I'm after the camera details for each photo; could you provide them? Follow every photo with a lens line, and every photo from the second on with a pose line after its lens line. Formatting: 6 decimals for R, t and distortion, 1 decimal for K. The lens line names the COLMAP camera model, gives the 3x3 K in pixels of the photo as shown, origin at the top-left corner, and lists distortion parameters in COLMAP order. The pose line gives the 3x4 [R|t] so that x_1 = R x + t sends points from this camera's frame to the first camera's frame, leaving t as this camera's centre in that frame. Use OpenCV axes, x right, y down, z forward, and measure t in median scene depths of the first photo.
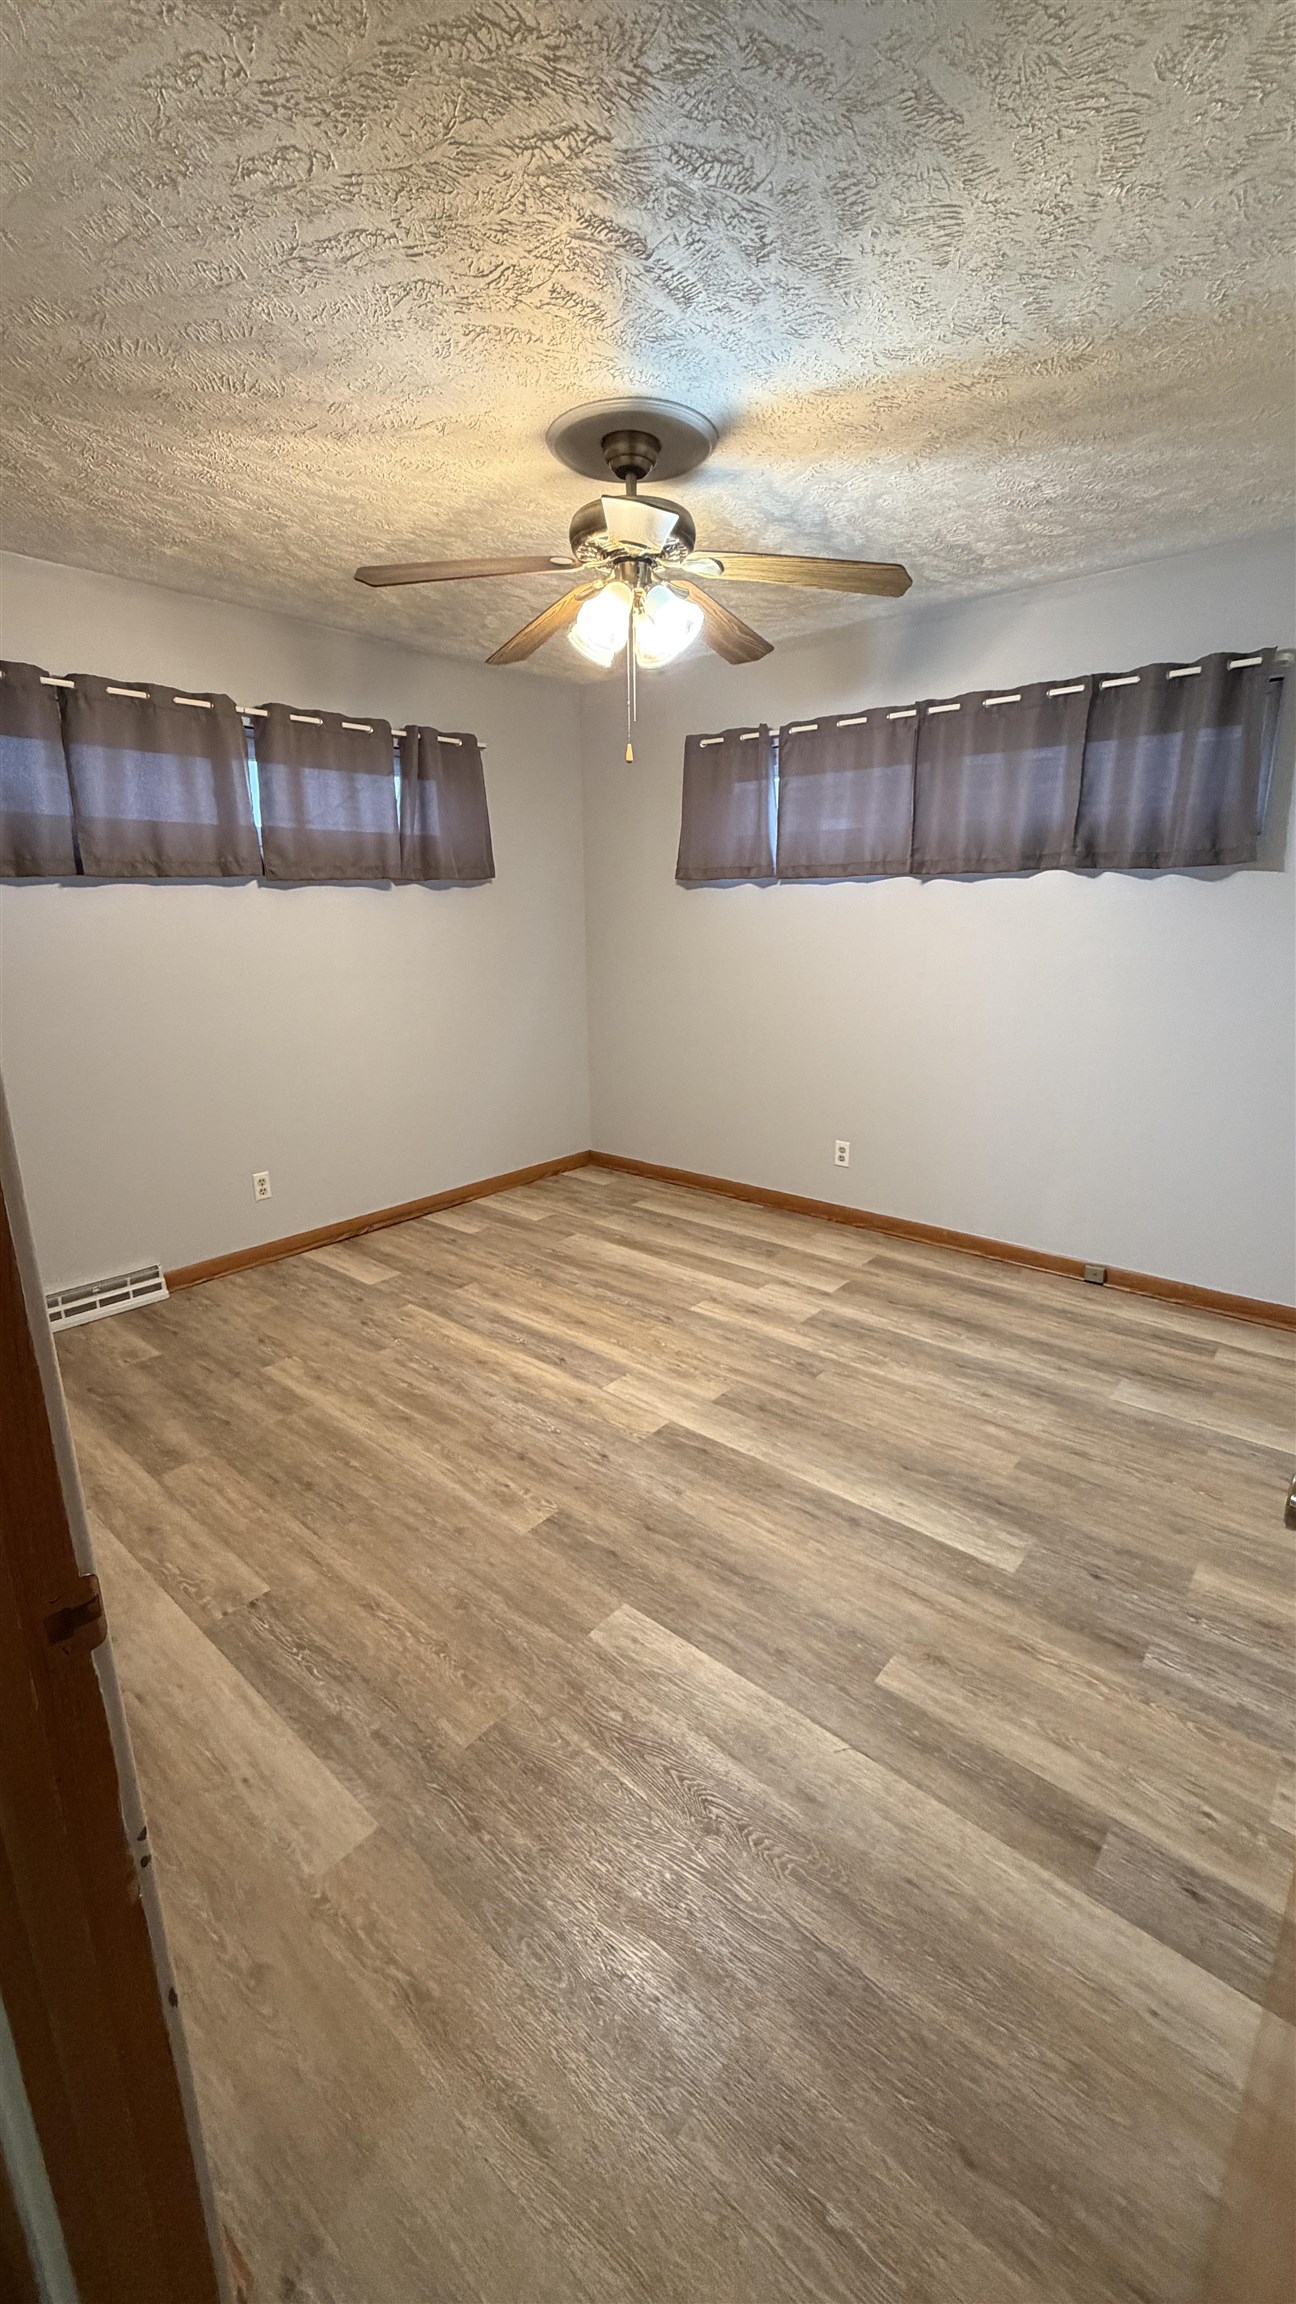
lens RADIAL K [[920.6, 0, 651.1], [0, 920.6, 1148.0], [0, 0, 1]] dist [0.001628, -0.000004]
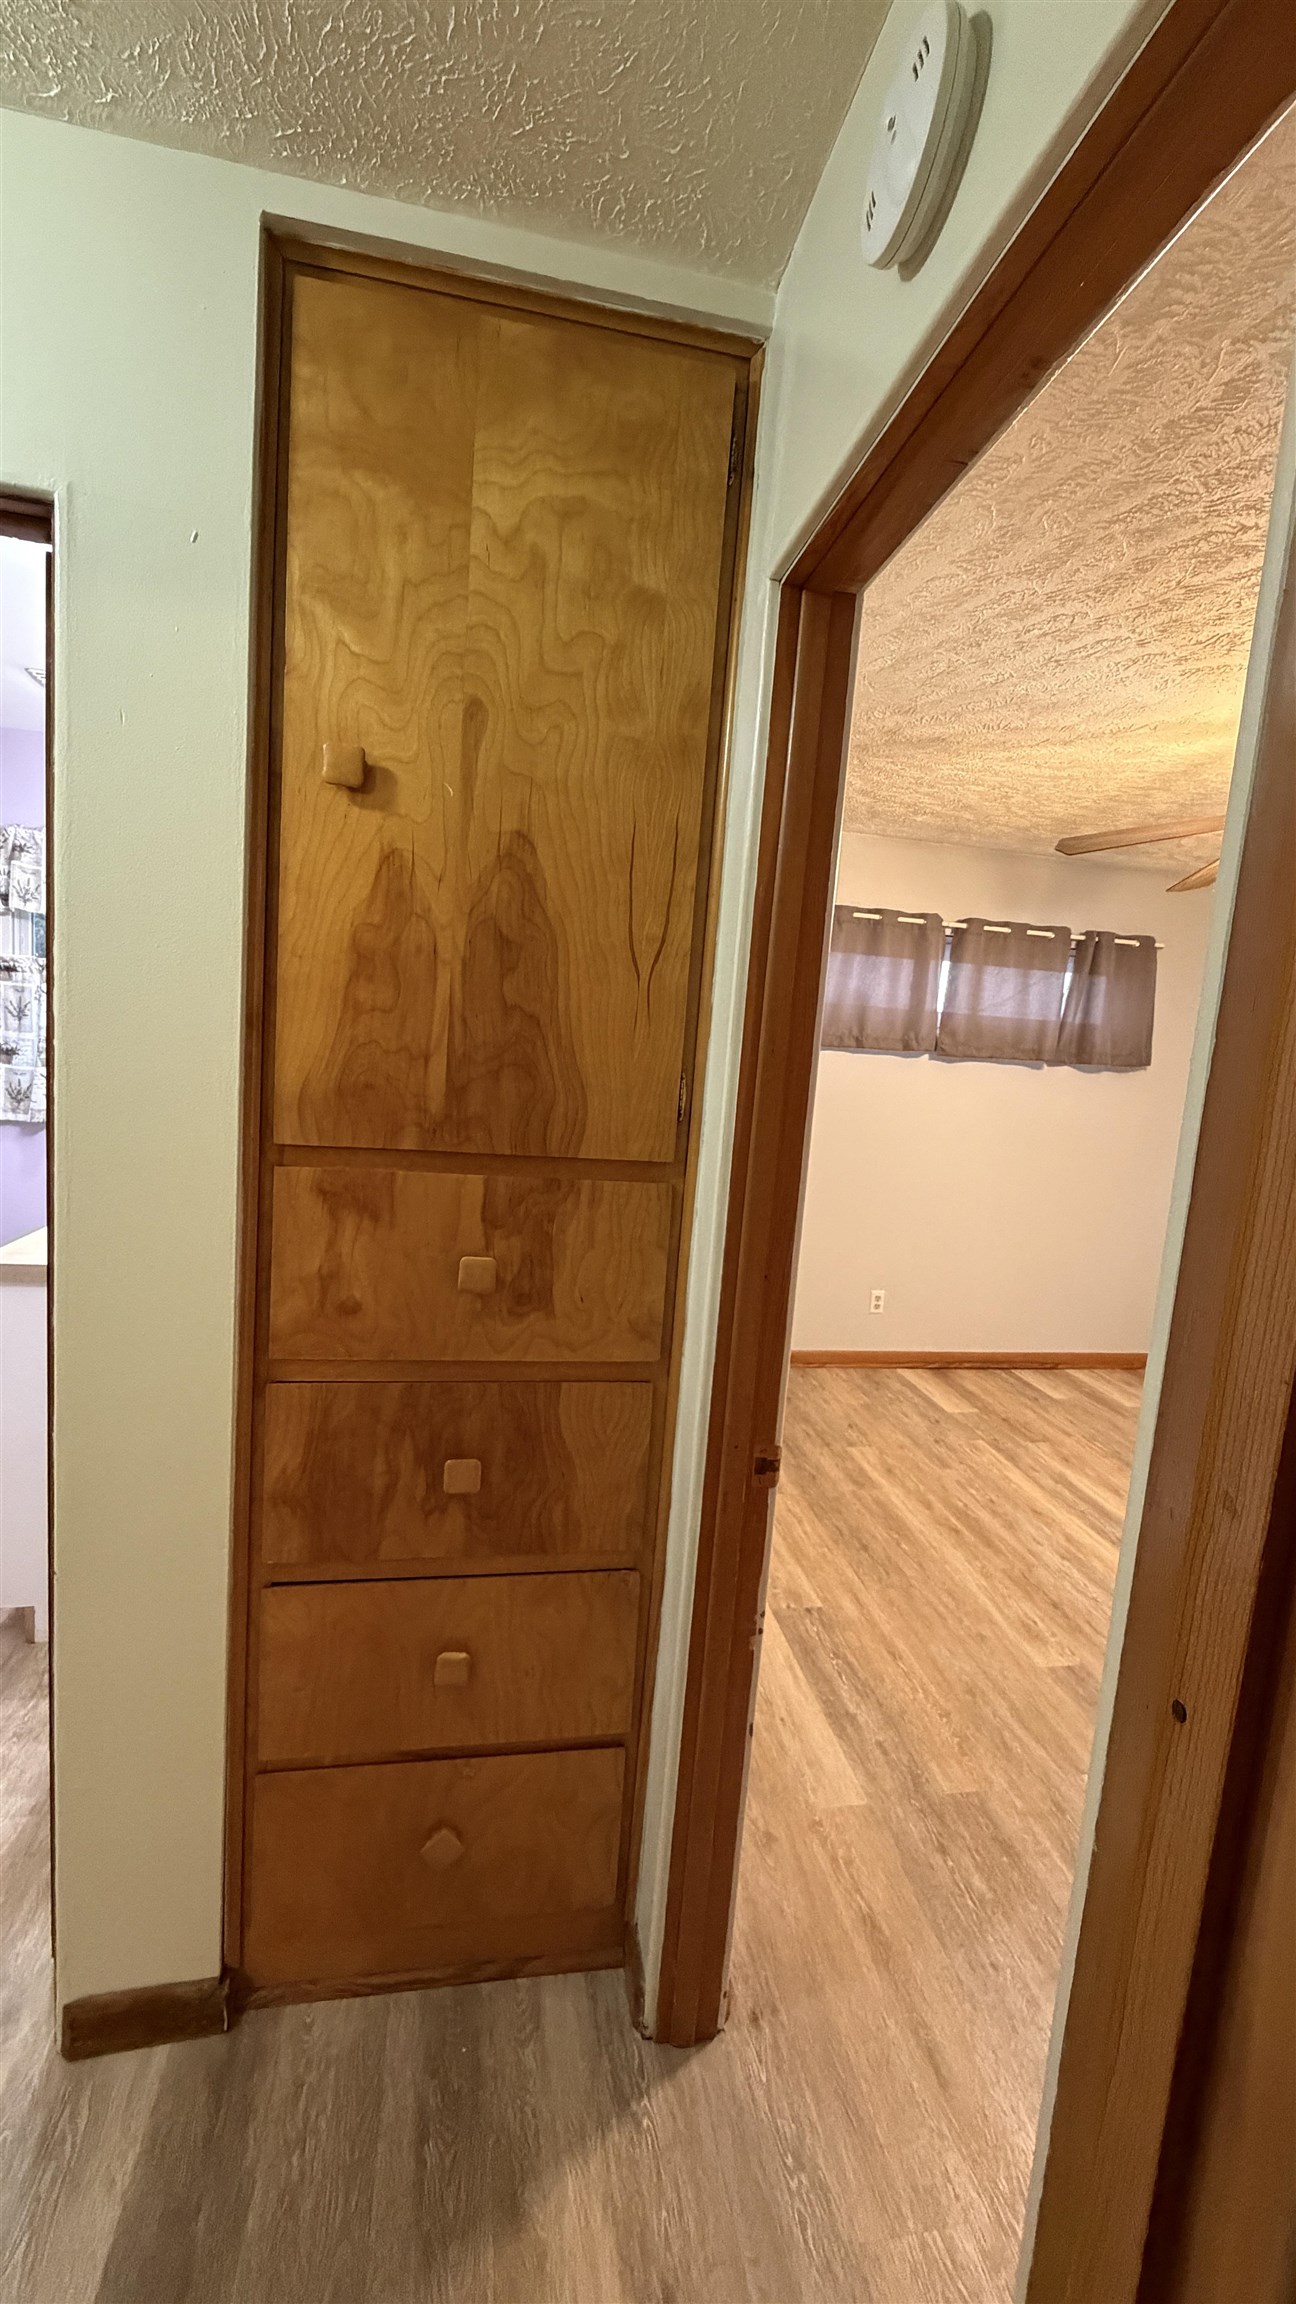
lens RADIAL K [[920.6, 0, 651.1], [0, 920.6, 1148.0], [0, 0, 1]] dist [0.001628, -0.000004]
pose [[0.778085, 0.140331, -0.612283, 0.055702], [-0.238828, 0.967616, -0.081730, 0.019091], [0.580986, 0.209823, 0.786403, -0.164230]]
